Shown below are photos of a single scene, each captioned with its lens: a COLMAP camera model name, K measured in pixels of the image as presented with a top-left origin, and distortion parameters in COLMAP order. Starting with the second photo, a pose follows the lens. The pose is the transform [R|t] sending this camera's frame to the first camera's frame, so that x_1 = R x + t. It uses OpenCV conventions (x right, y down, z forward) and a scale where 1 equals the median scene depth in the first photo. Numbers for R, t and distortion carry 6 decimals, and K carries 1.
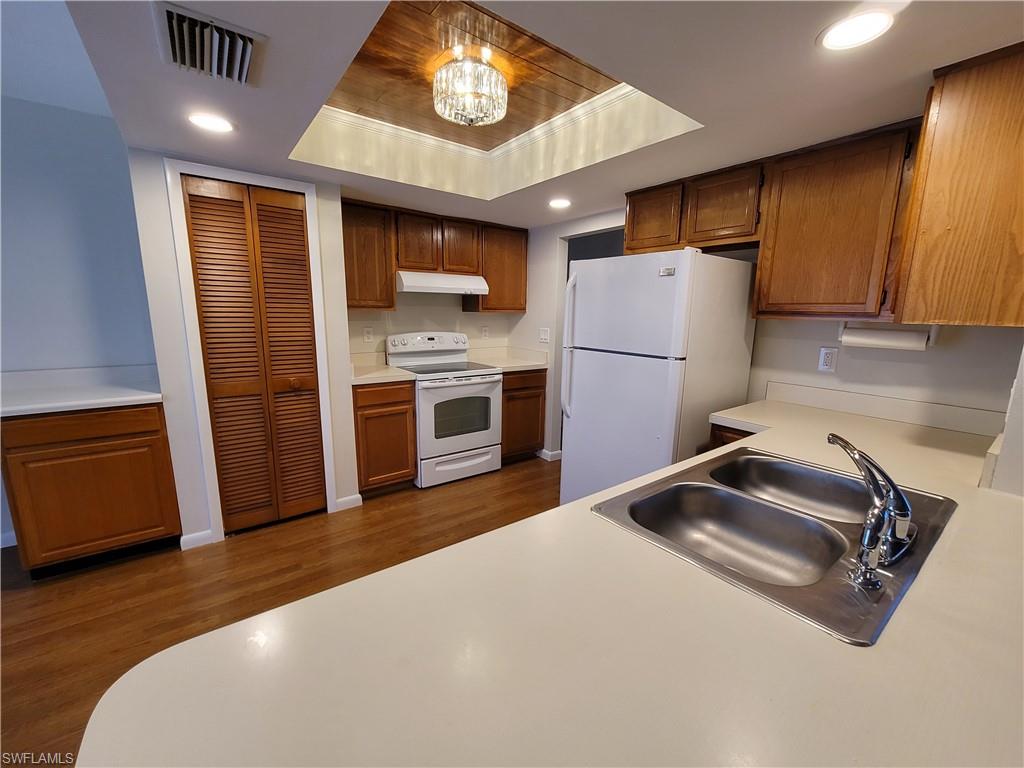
lens RADIAL K [[415.9, 0, 510.4], [0, 415.9, 385.5], [0, 0, 1]] dist [-0.003376, 0.002806]
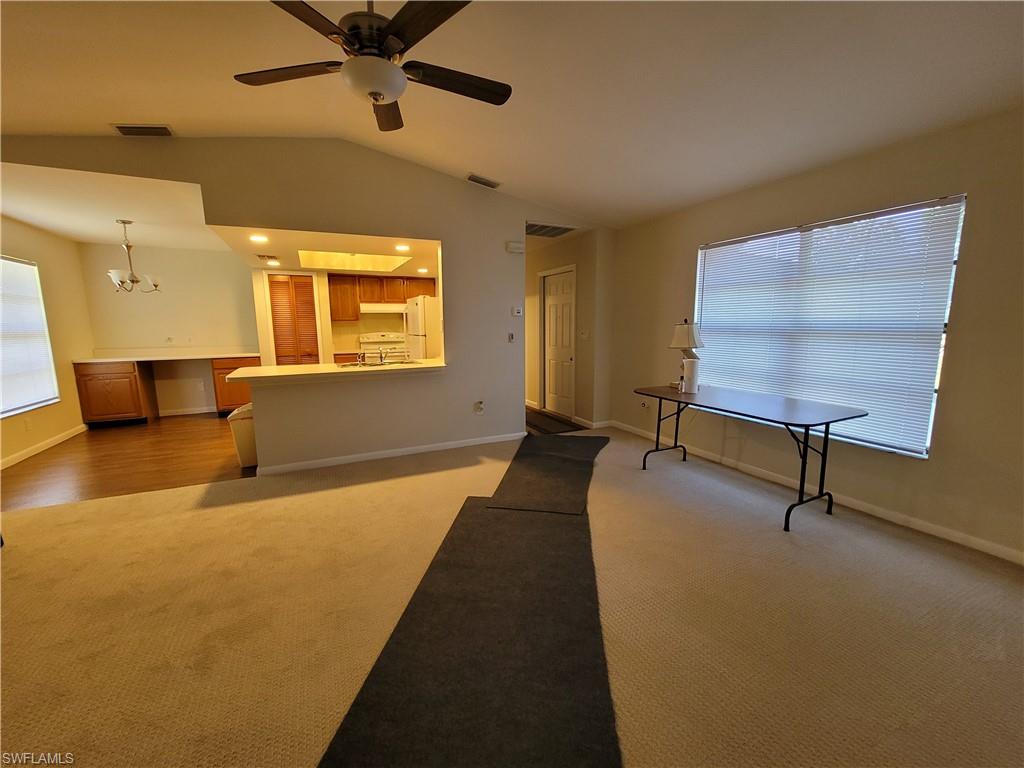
lens RADIAL K [[415.9, 0, 515.6], [0, 415.9, 384.6], [0, 0, 1]] dist [-0.003376, 0.002806]
pose [[0.984966, 0.001437, -0.172741, 0.990975], [-0.007304, 0.999418, -0.033335, 0.233649], [0.172593, 0.034096, 0.984403, -1.071092]]
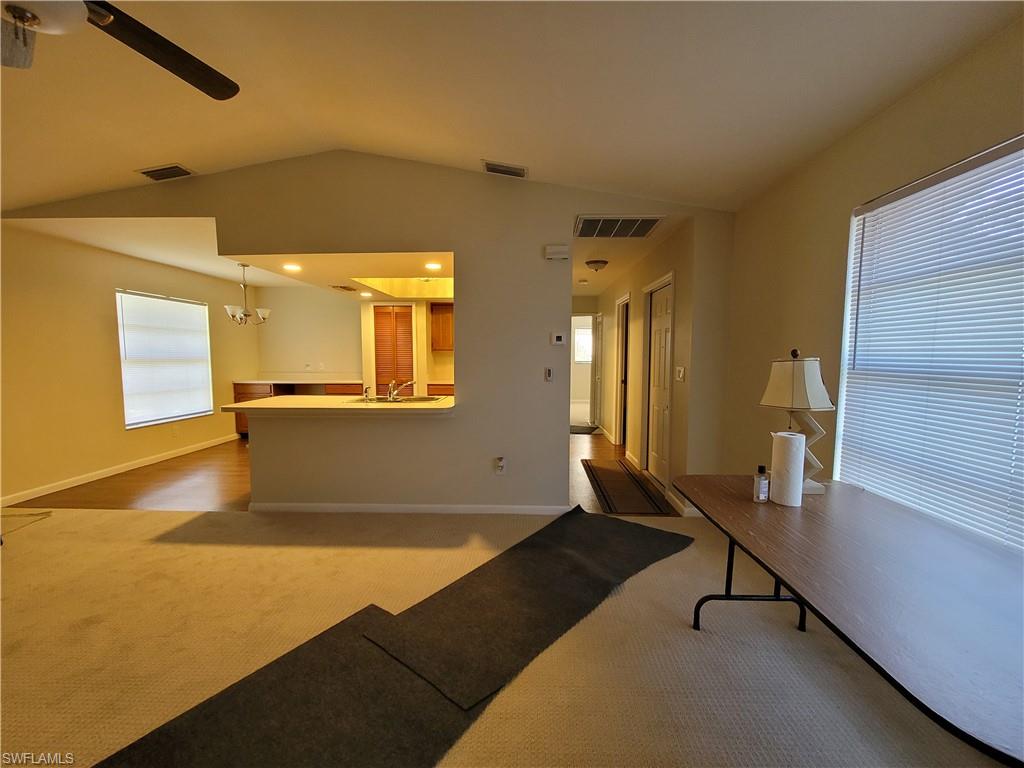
lens RADIAL K [[415.9, 0, 516.1], [0, 415.9, 387.4], [0, 0, 1]] dist [-0.003376, 0.002806]
pose [[0.795398, 0.034156, -0.605124, 1.333087], [-0.098369, 0.992448, -0.073282, 0.131427], [0.598051, 0.117814, 0.792752, -0.488525]]
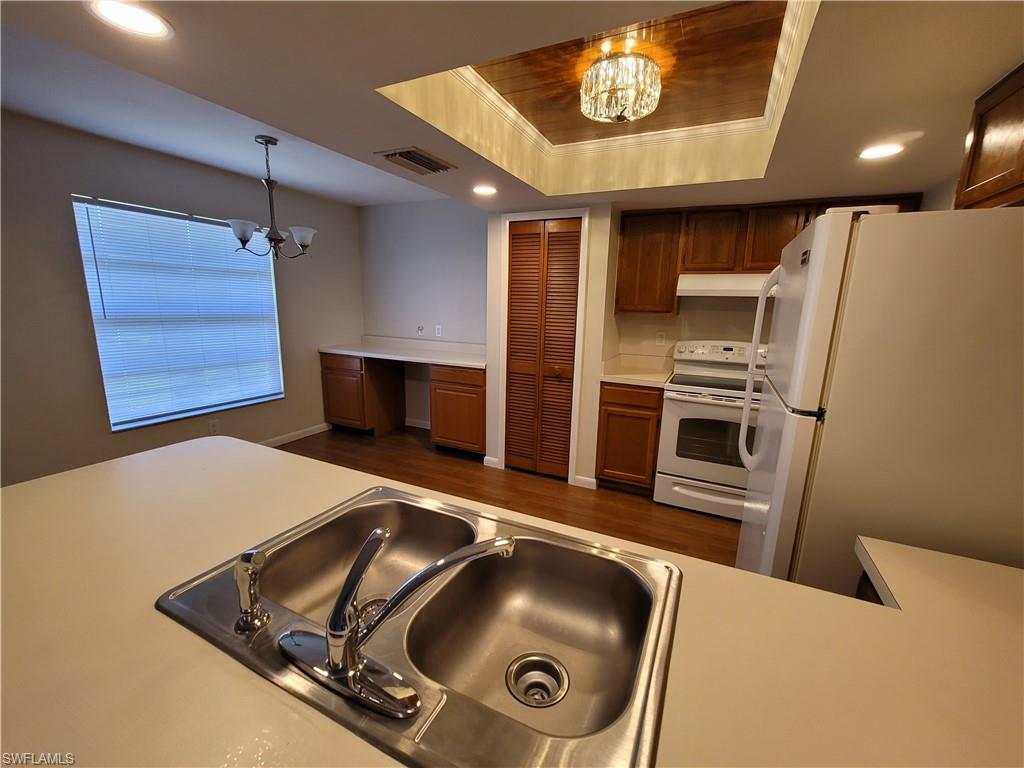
lens RADIAL K [[415.9, 0, 510.6], [0, 415.9, 386.7], [0, 0, 1]] dist [-0.003376, 0.002806]
pose [[0.461862, 0.170907, -0.870330, 0.467437], [-0.175621, 0.979453, 0.099138, -0.052986], [0.869391, 0.107060, 0.482387, 0.246795]]
